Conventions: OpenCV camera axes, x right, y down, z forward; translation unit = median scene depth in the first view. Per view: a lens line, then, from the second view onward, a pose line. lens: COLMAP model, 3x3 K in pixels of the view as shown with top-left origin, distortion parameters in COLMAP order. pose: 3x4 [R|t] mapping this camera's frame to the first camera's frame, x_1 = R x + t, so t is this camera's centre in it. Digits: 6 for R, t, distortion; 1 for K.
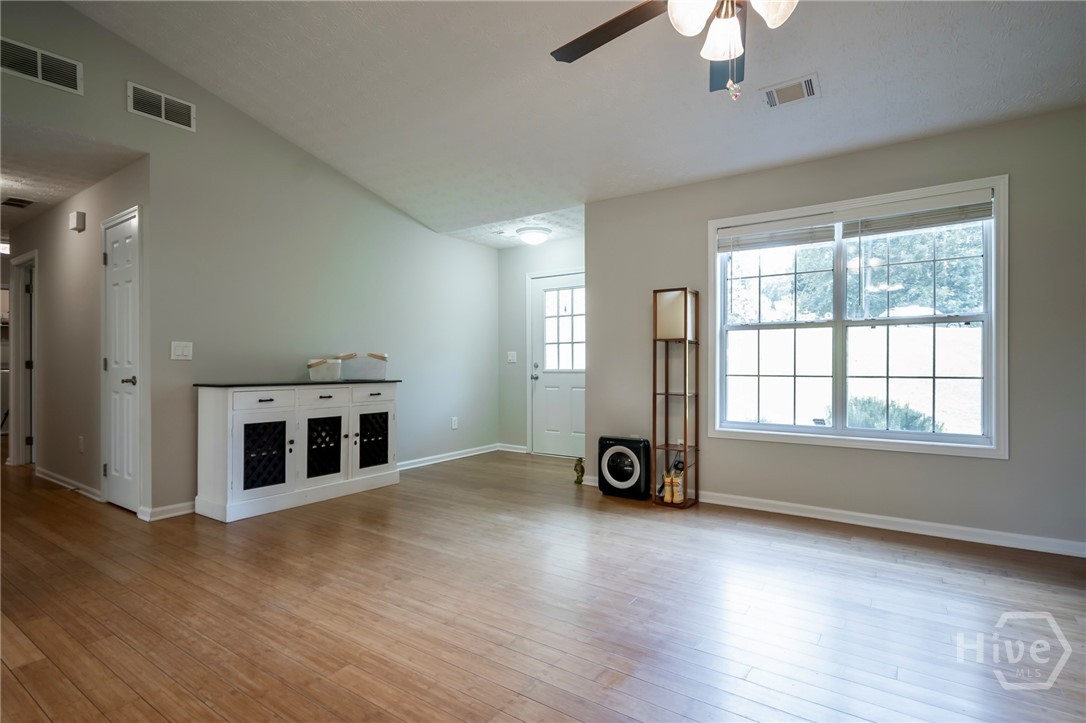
lens RADIAL K [[550.5, 0, 547.4], [0, 550.5, 366.4], [0, 0, 1]] dist [0.000637, -0.001146]
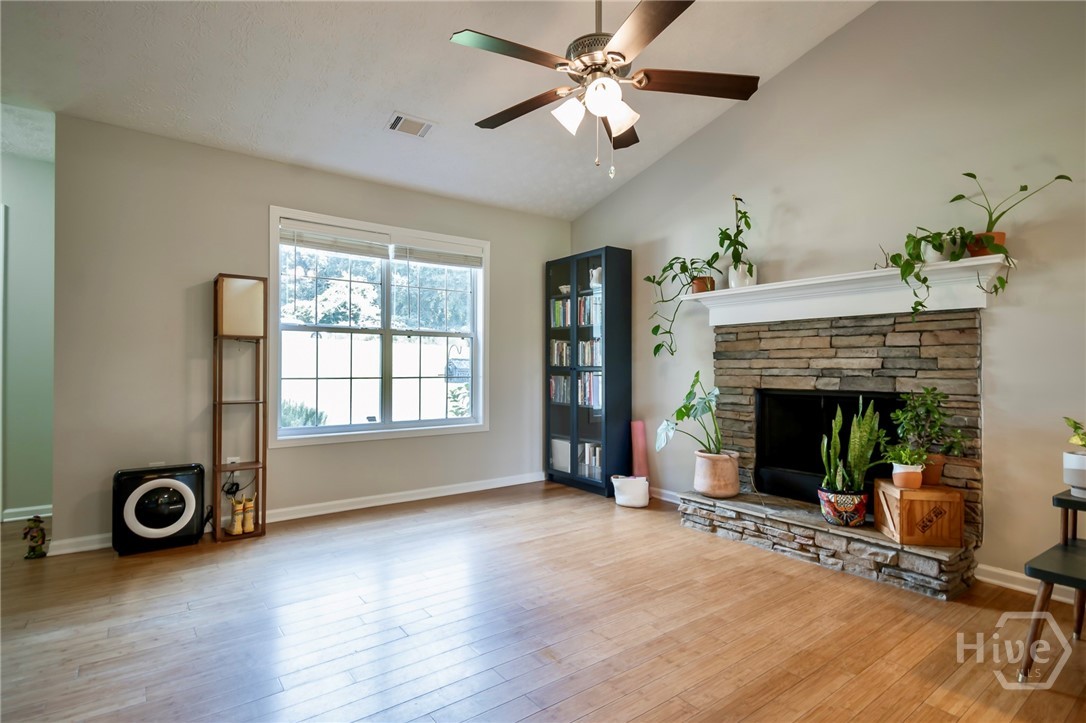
lens RADIAL K [[550.5, 0, 545.7], [0, 550.5, 366.8], [0, 0, 1]] dist [0.000637, -0.001146]
pose [[0.296261, 0.003017, 0.955102, -0.447198], [0.000776, 0.999994, -0.003400, -0.000227], [-0.955107, 0.001748, 0.296257, 0.328861]]
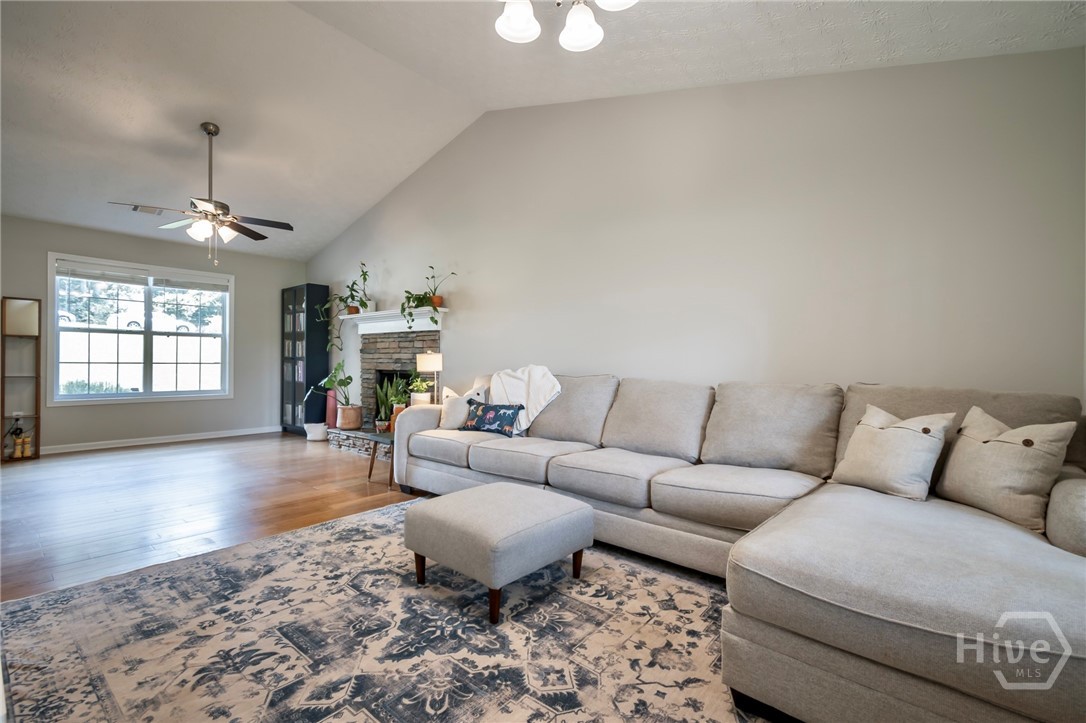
lens RADIAL K [[479.0, 0, 544.0], [0, 479.0, 365.2], [0, 0, 1]] dist [0.001112, -0.001178]
pose [[0.068736, -0.004954, 0.997623, -0.877147], [-0.006966, 0.999961, 0.005446, 0.008108], [-0.997611, -0.007323, 0.068699, -0.357142]]
